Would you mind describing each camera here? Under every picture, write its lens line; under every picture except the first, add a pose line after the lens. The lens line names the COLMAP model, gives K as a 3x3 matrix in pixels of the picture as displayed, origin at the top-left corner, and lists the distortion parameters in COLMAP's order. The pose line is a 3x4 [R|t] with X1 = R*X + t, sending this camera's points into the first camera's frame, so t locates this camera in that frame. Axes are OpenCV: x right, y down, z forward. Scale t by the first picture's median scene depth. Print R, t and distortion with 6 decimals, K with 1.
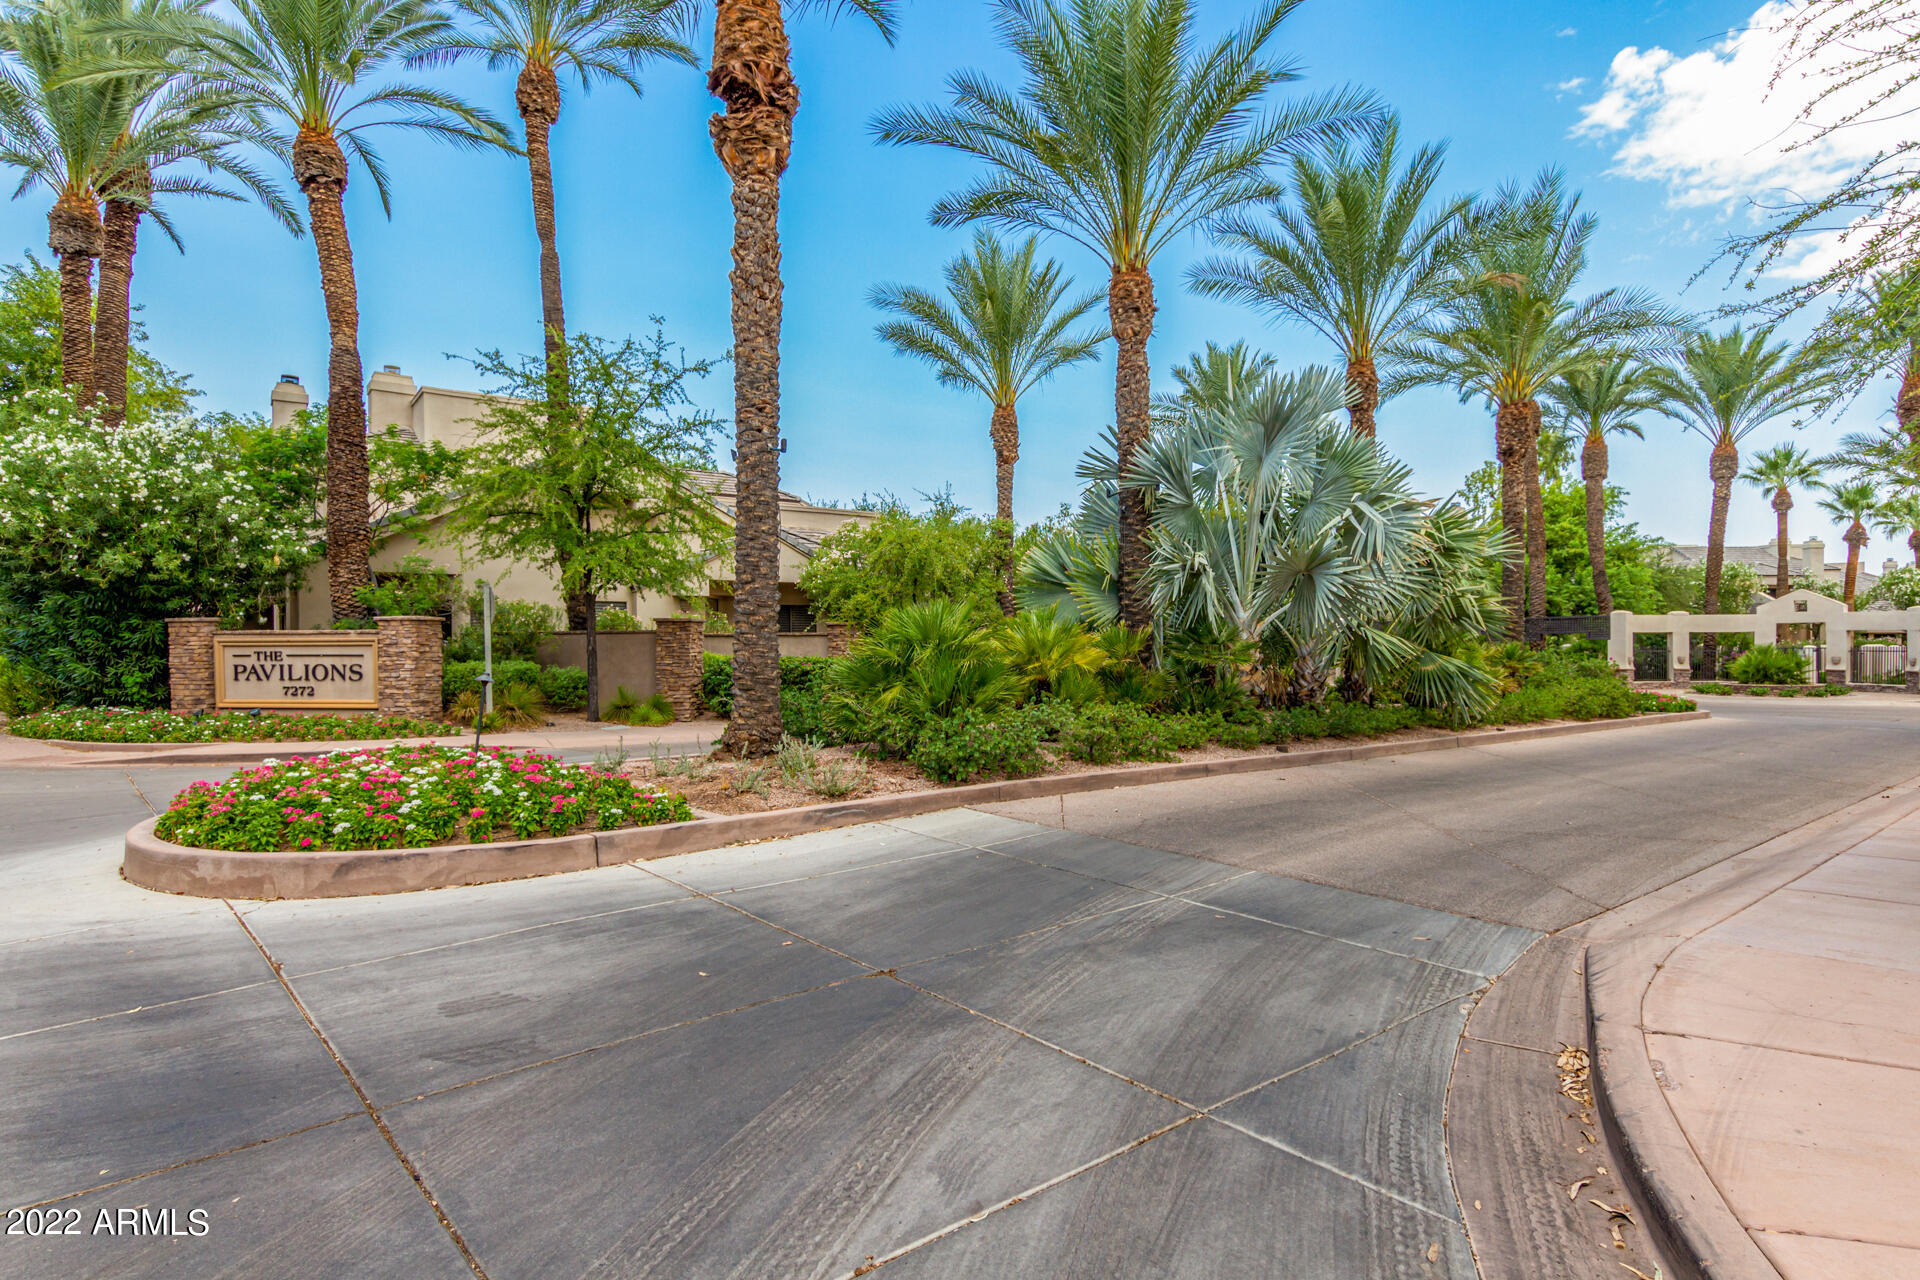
lens RADIAL K [[1023.9, 0, 959.4], [0, 1023.9, 641.6], [0, 0, 1]] dist [0.005219, -0.003507]
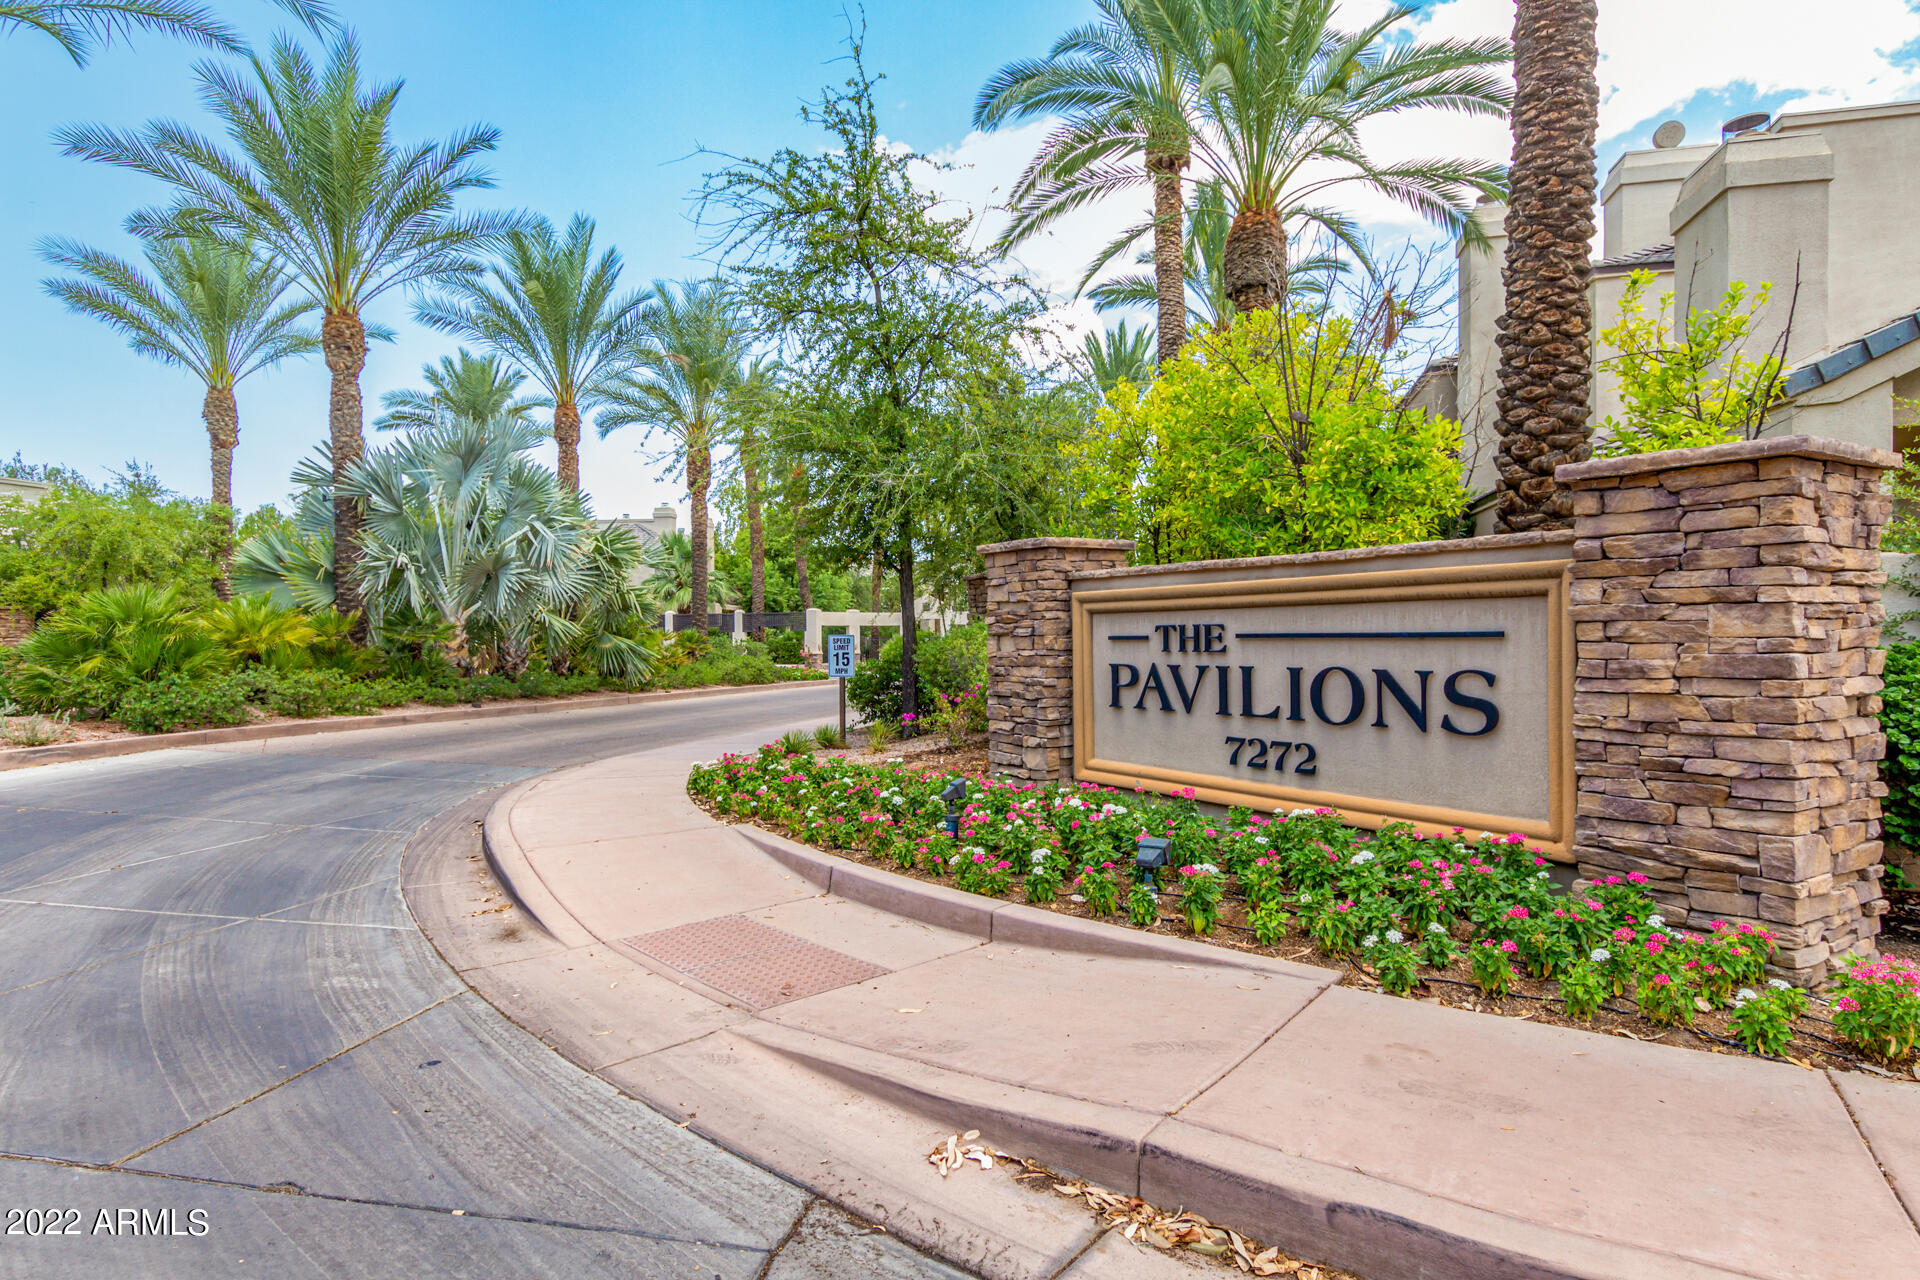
lens RADIAL K [[1023.9, 0, 957.9], [0, 1023.9, 646.3], [0, 0, 1]] dist [0.005219, -0.003507]
pose [[0.790926, -0.007827, 0.611862, -0.000490], [0.002508, 0.999951, 0.009549, 0.016343], [-0.611907, -0.006018, 0.790907, -0.384539]]
